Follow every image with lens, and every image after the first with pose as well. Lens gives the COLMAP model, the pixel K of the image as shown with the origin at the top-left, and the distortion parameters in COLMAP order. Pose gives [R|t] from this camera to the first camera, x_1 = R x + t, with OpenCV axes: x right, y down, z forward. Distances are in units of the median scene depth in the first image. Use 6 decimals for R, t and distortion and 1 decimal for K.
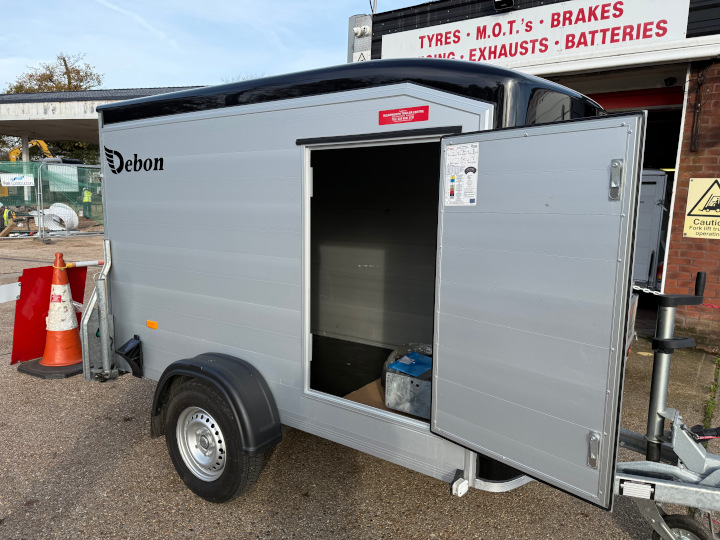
lens RADIAL K [[499.7, 0, 355.2], [0, 499.7, 272.1], [0, 0, 1]] dist [0.018973, -0.017910]
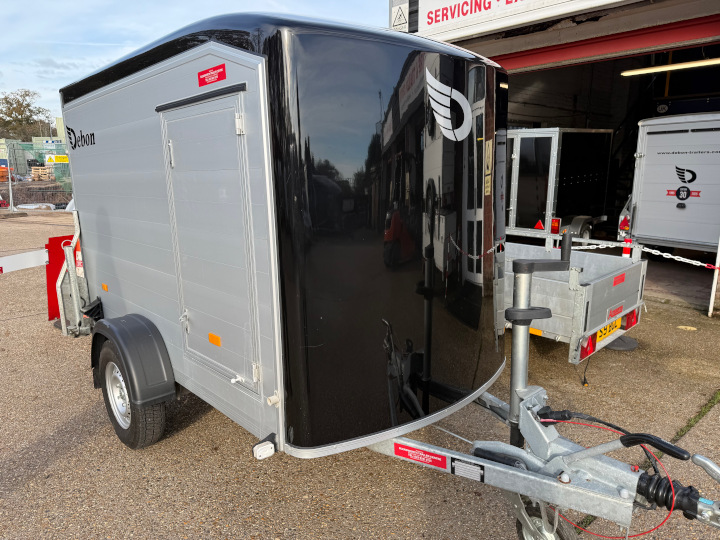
lens RADIAL K [[499.7, 0, 357.5], [0, 499.7, 271.7], [0, 0, 1]] dist [0.018973, -0.017910]
pose [[0.974884, 0.004643, -0.222664, 0.559265], [0.010023, 0.997855, 0.064694, 0.007791], [0.222486, -0.065301, 0.972746, 0.081910]]
